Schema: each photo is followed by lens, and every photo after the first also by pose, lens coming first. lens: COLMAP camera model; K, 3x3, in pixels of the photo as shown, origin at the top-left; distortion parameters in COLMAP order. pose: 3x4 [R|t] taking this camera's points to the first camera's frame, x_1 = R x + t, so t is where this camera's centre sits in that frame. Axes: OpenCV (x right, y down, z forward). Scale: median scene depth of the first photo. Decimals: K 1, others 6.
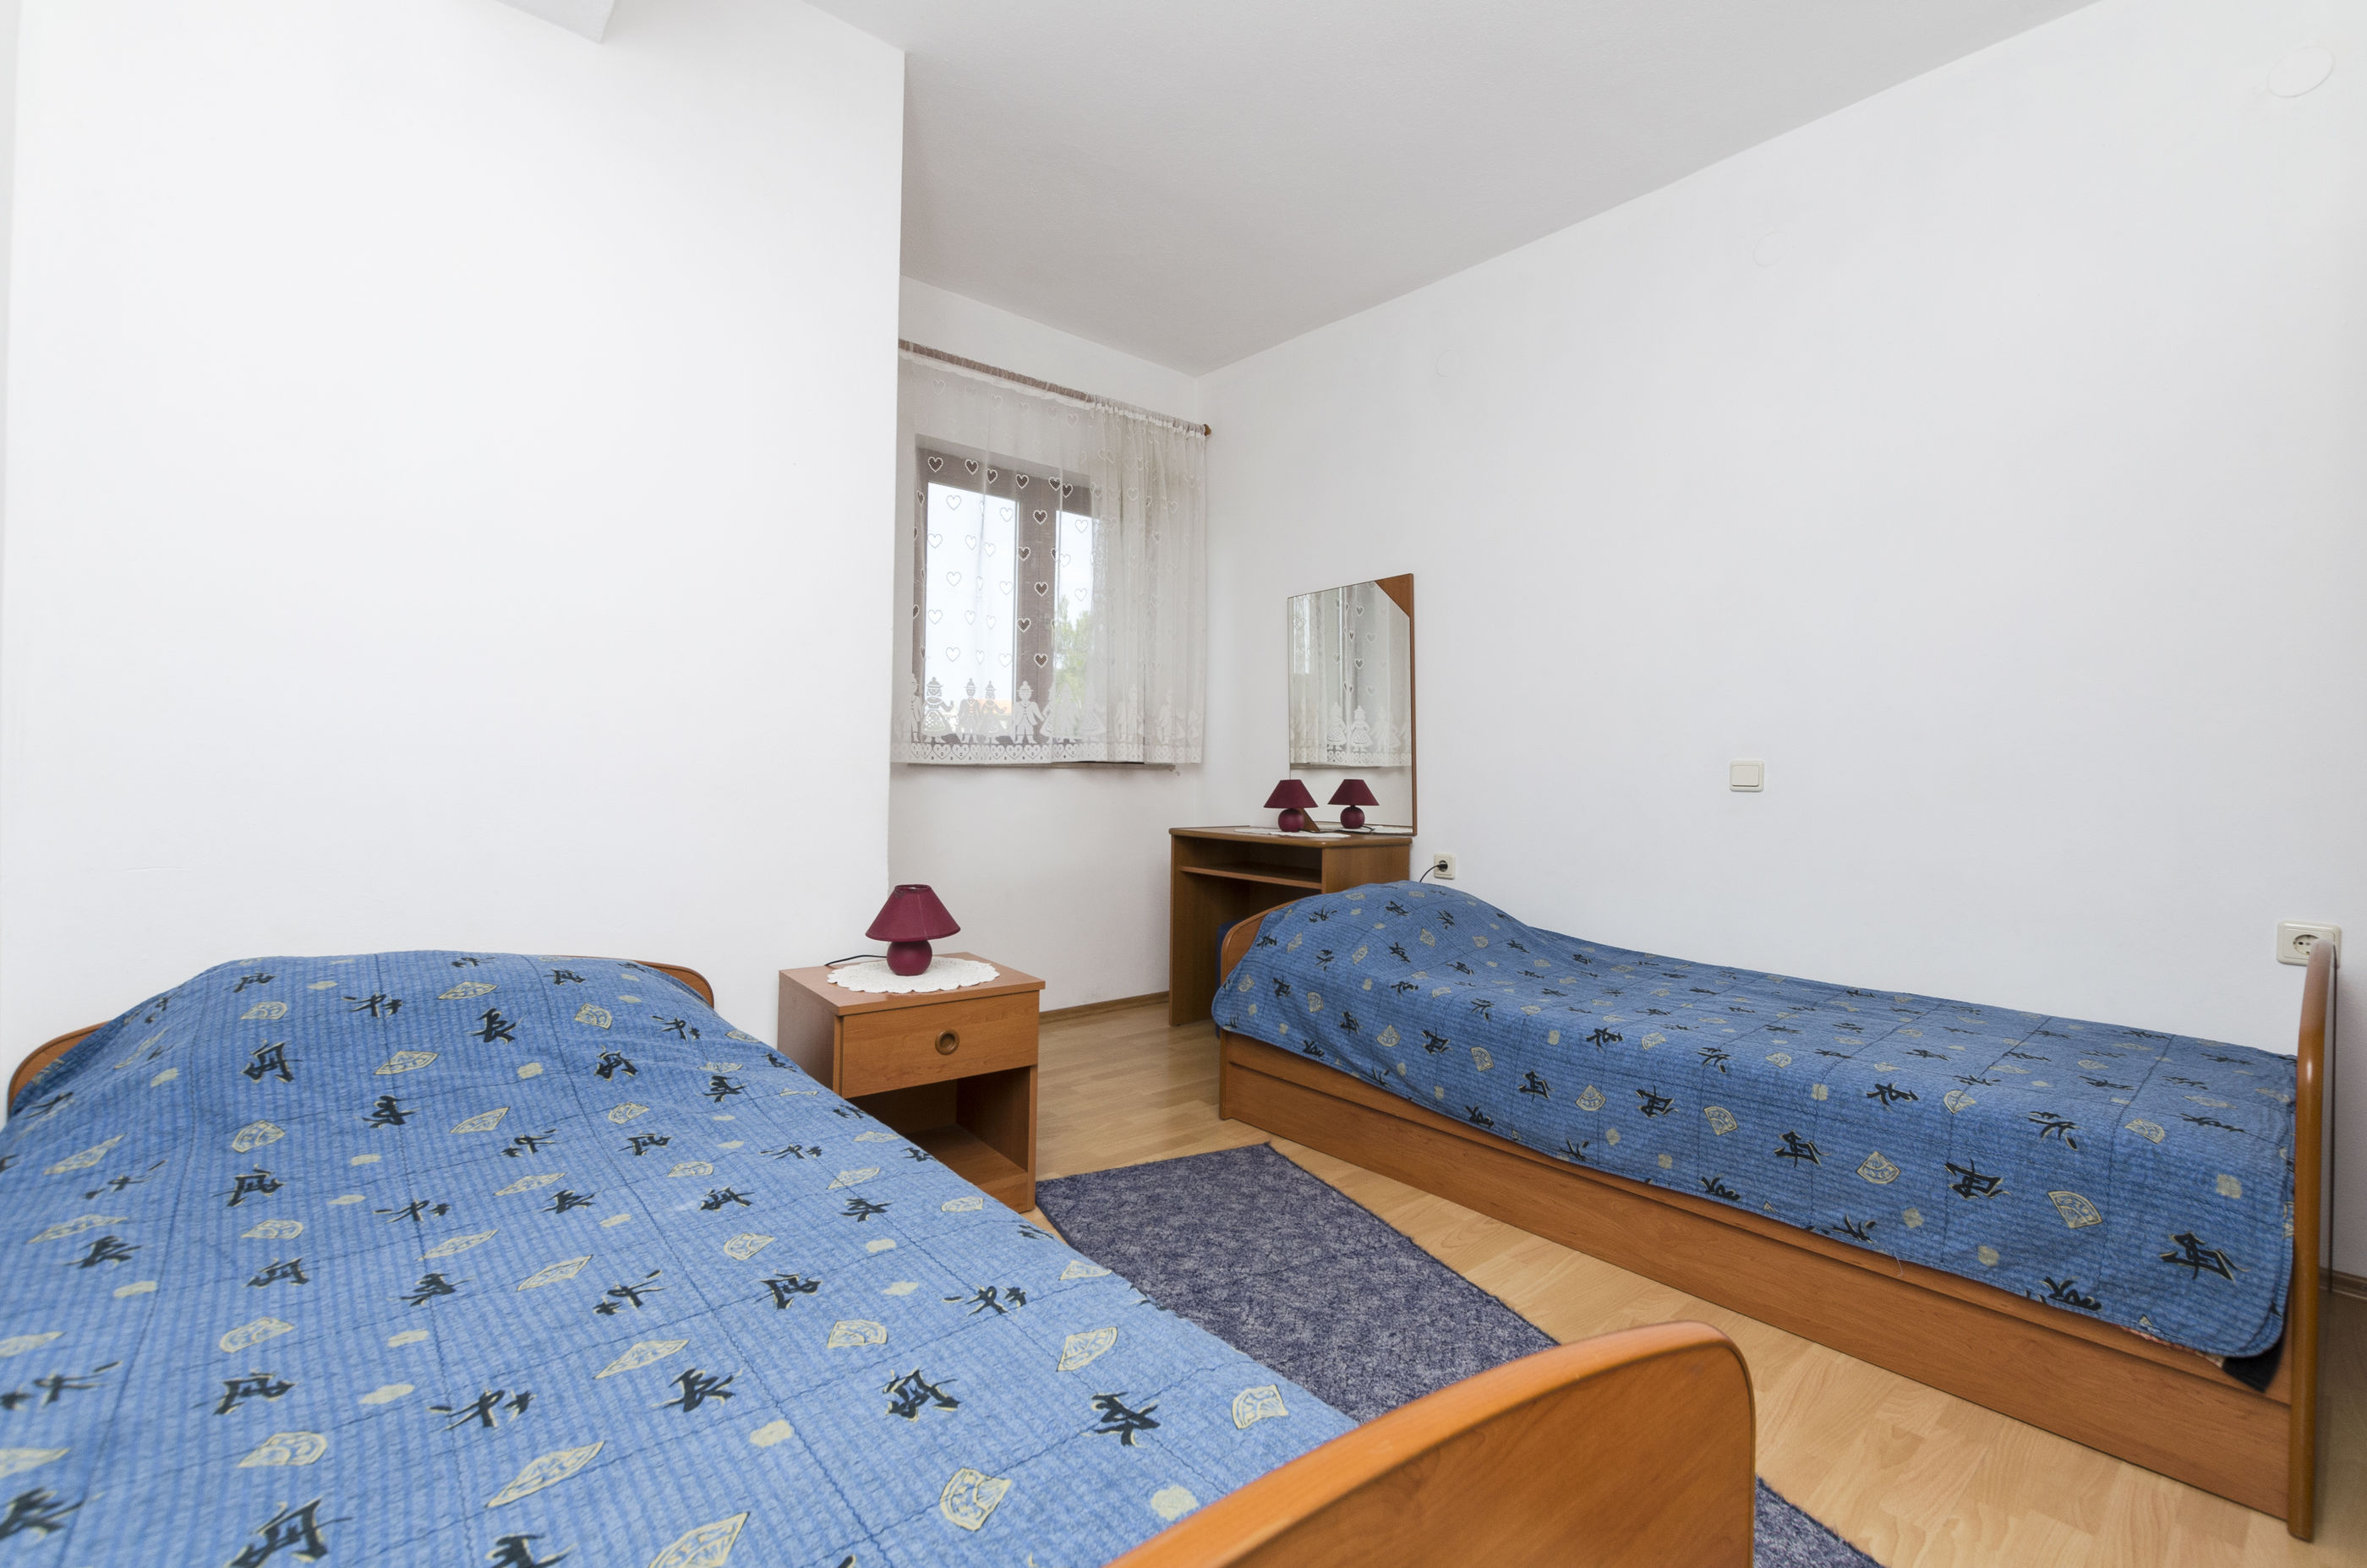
lens RADIAL K [[1018.5, 0, 1178.4], [0, 1018.5, 777.7], [0, 0, 1]] dist [0.008425, -0.004890]
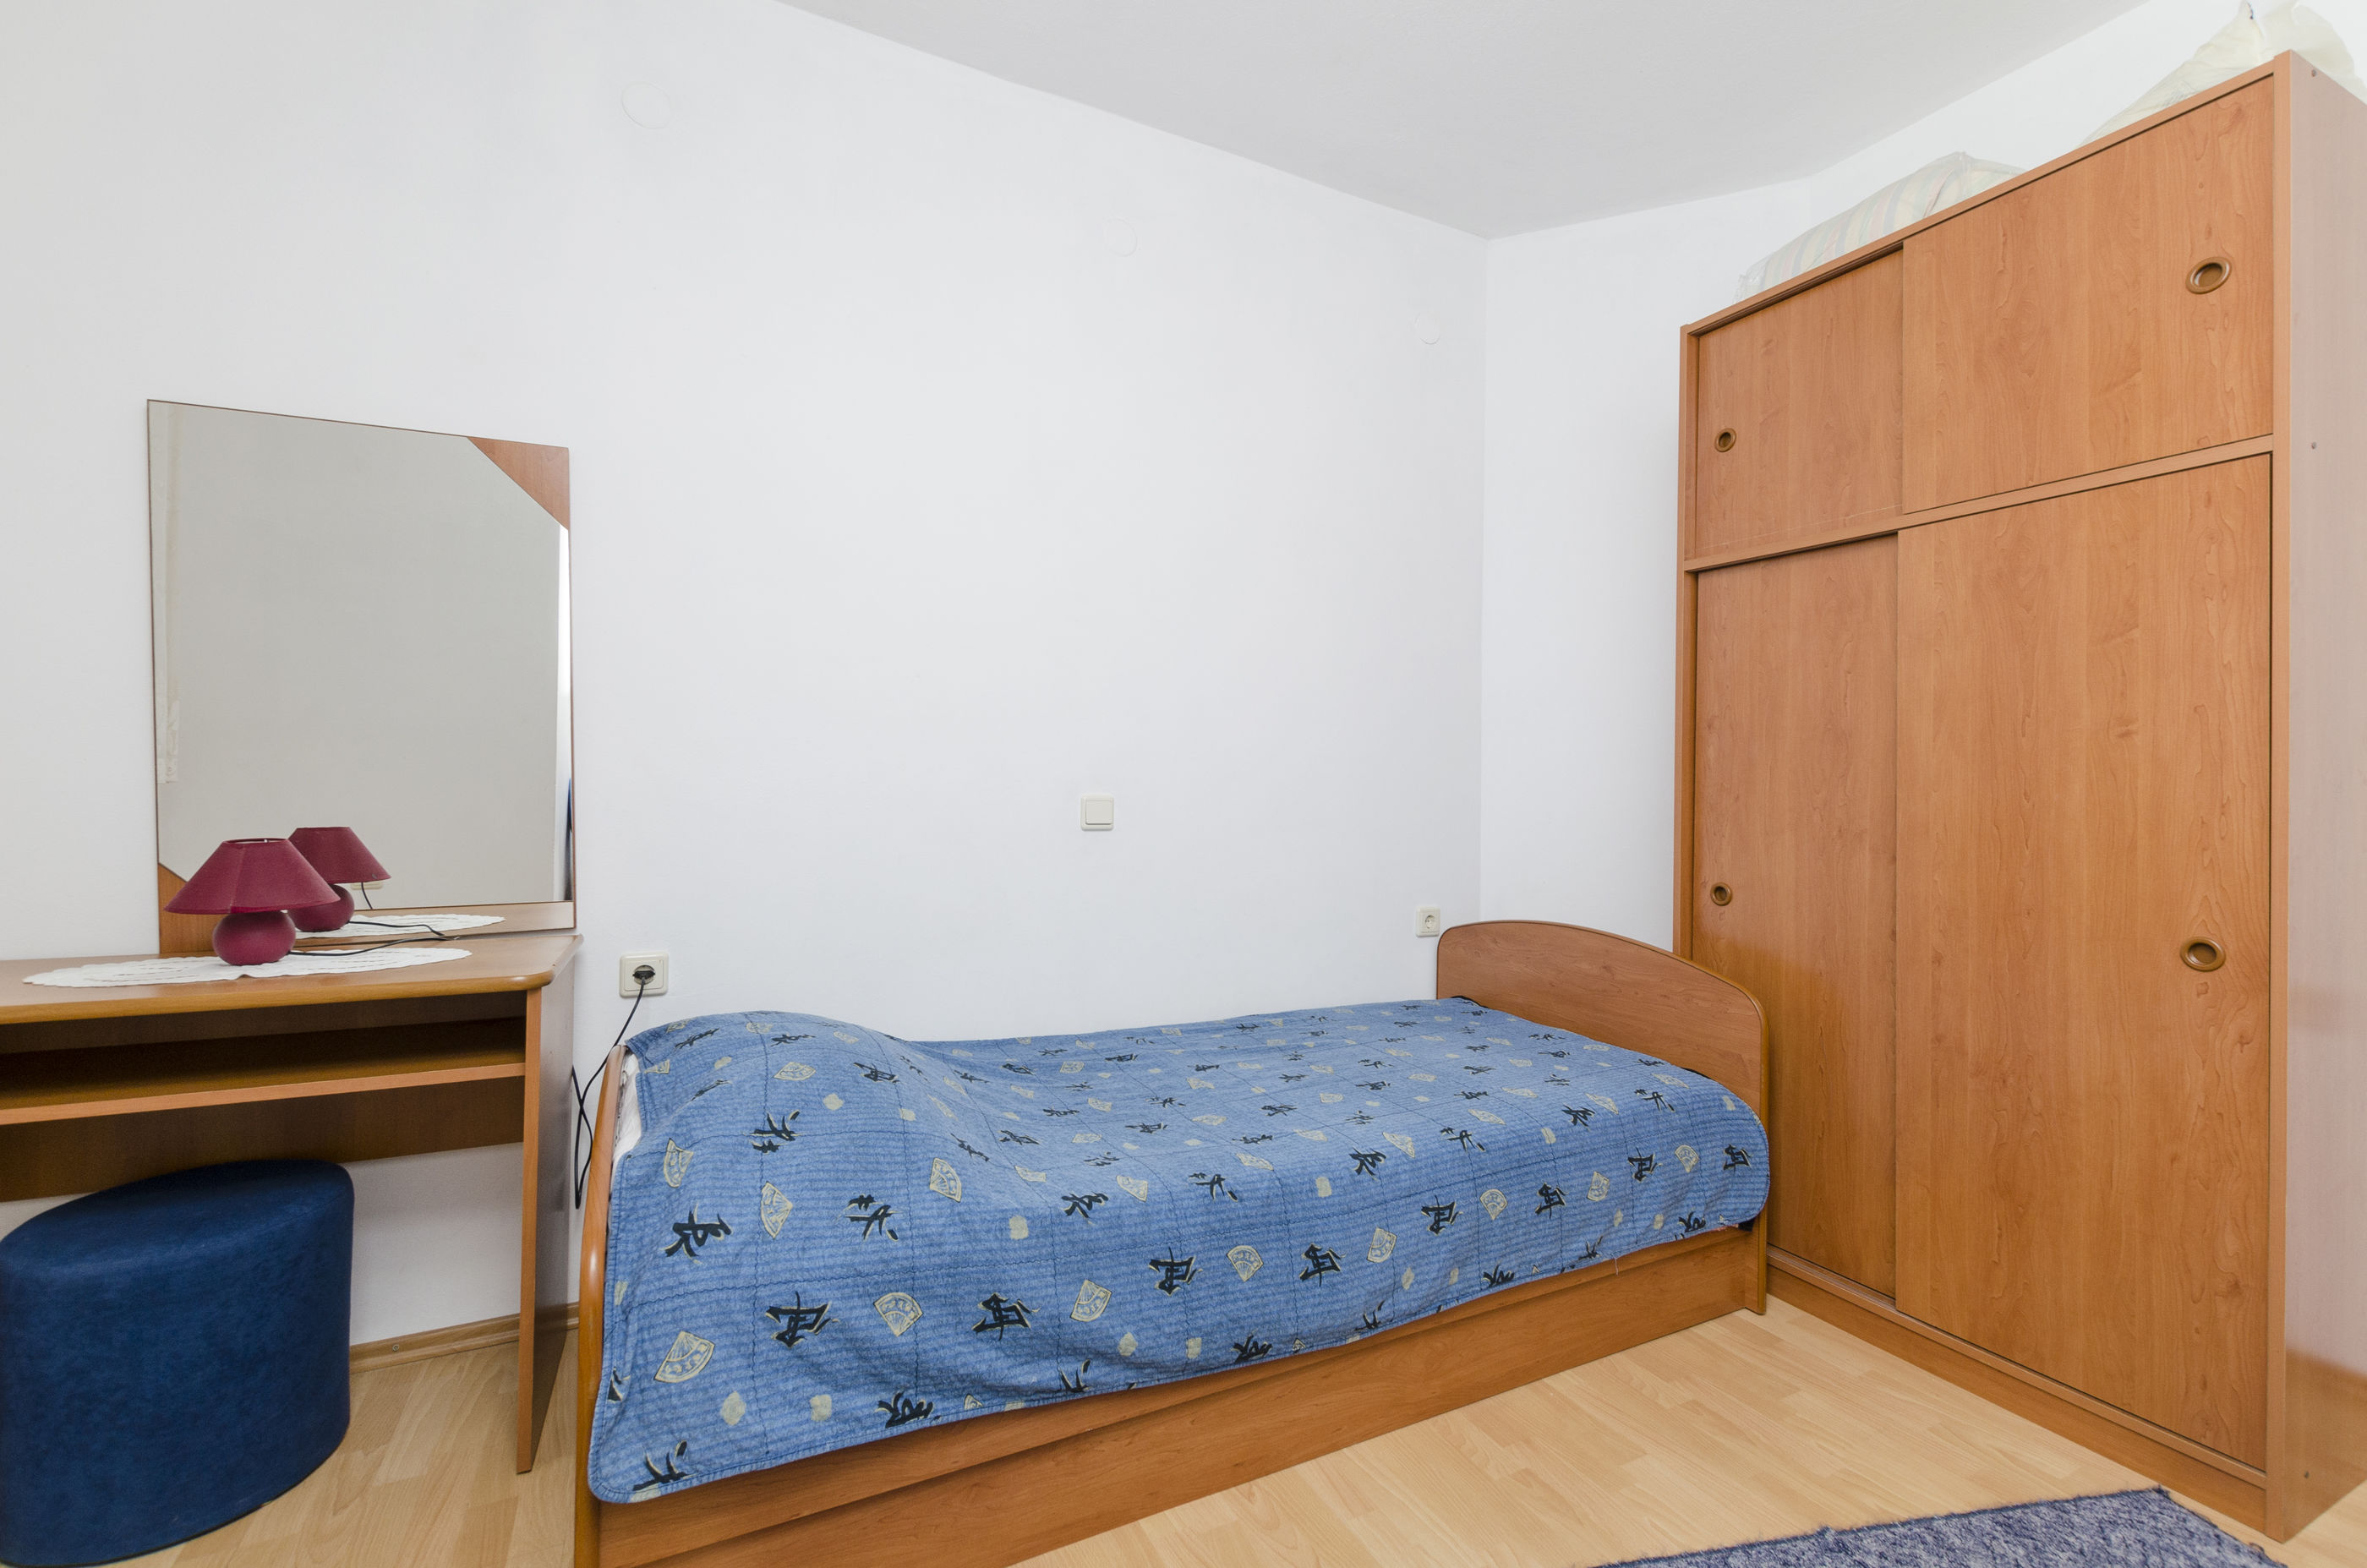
lens RADIAL K [[1018.5, 0, 1178.4], [0, 1018.5, 777.7], [0, 0, 1]] dist [0.008425, -0.004890]
pose [[0.227979, -0.007346, 0.973638, -0.517946], [-0.005745, 0.999944, 0.008890, -0.071147], [-0.973649, -0.007620, 0.227924, 1.253114]]
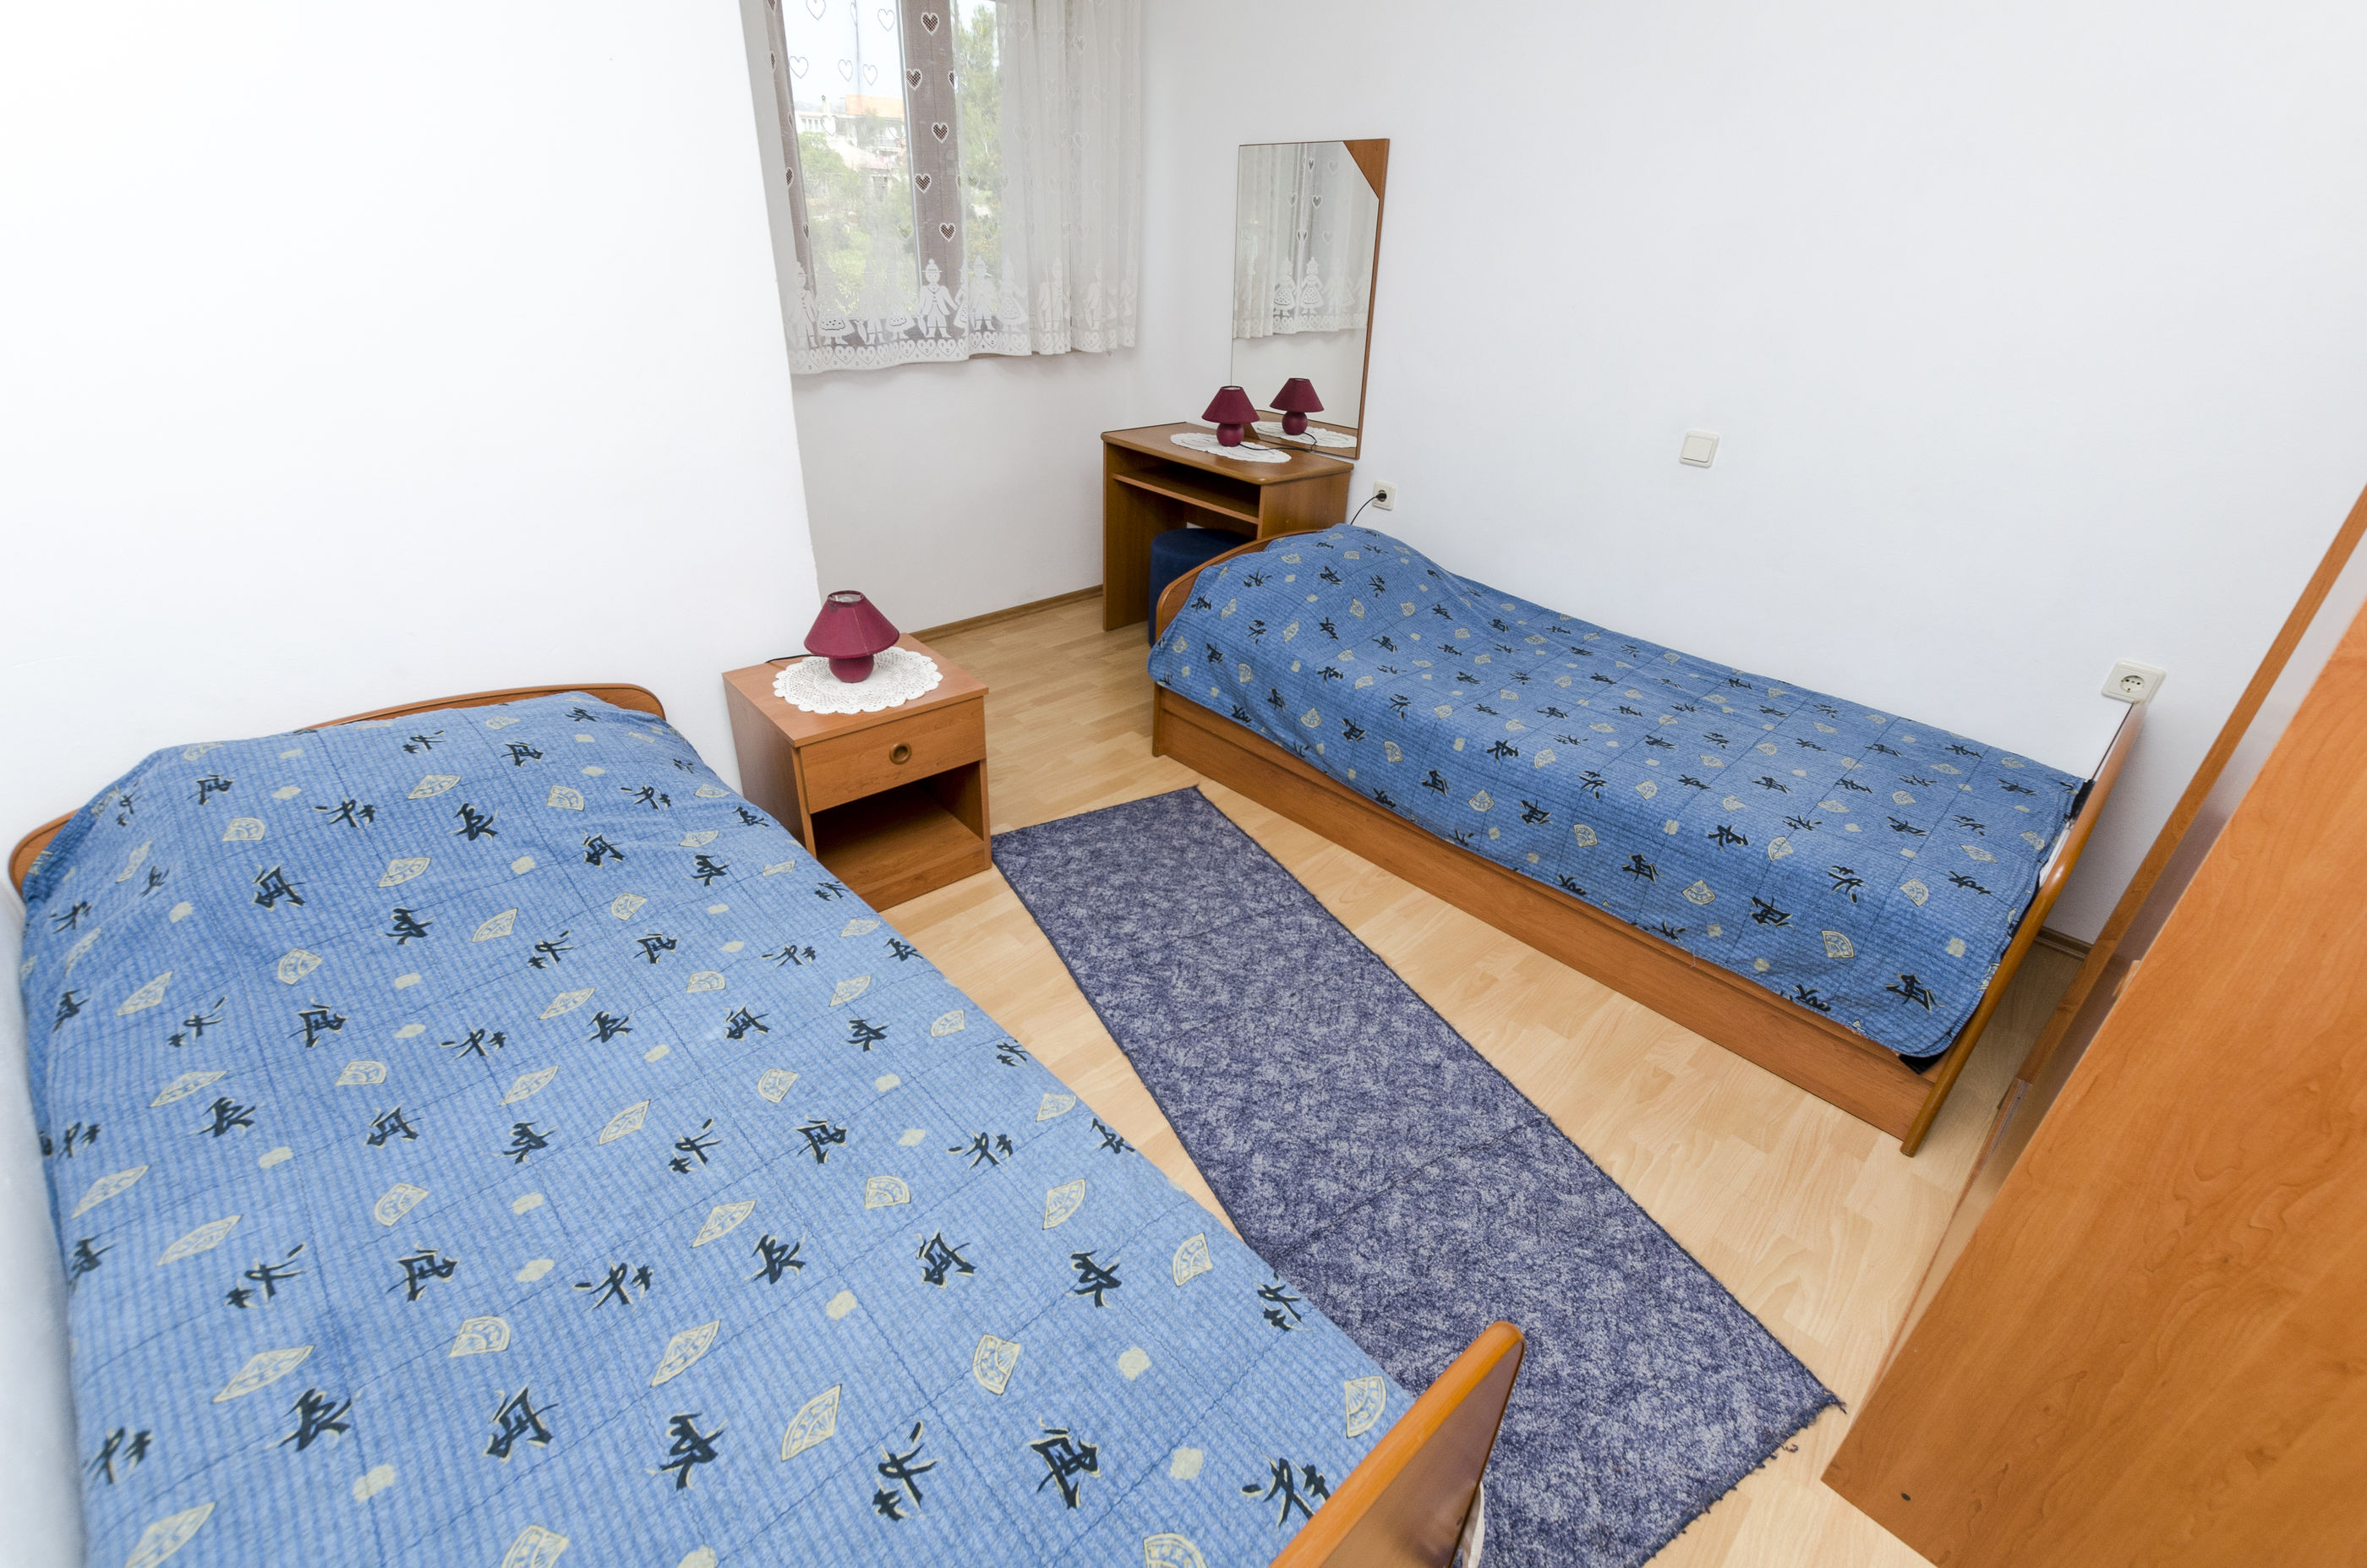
lens RADIAL K [[1018.5, 0, 1178.4], [0, 1018.5, 777.7], [0, 0, 1]] dist [0.008425, -0.004890]
pose [[0.997606, -0.010980, 0.068281, -0.013941], [-0.023684, 0.873372, 0.486477, -0.326135], [-0.064976, -0.486930, 0.871021, 0.054809]]
